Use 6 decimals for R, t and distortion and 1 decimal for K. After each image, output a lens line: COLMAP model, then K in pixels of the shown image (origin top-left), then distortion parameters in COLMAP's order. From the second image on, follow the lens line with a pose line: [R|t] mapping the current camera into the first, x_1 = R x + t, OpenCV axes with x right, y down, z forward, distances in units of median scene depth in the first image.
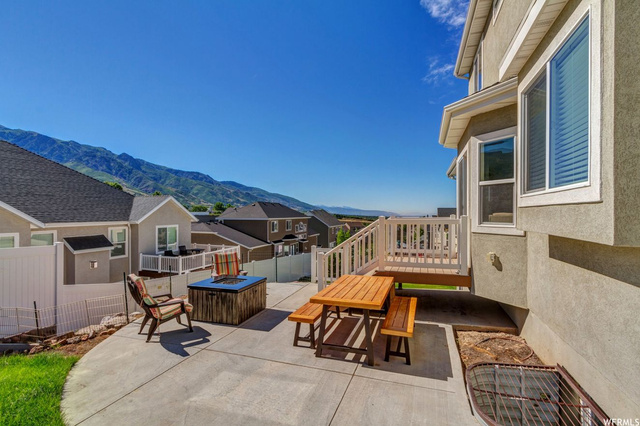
lens RADIAL K [[300.3, 0, 321.4], [0, 300.3, 214.0], [0, 0, 1]] dist [0.002965, 0.000556]
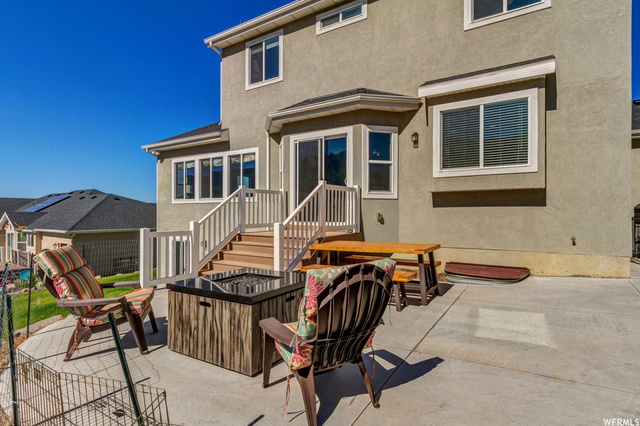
lens RADIAL K [[333.9, 0, 319.4], [0, 333.9, 213.4], [0, 0, 1]] dist [0.004600, -0.000893]
pose [[0.232384, -0.000956, 0.972624, -1.100373], [0.003359, 0.999994, 0.000180, 0.145760], [-0.972618, 0.003226, 0.232386, 0.992644]]
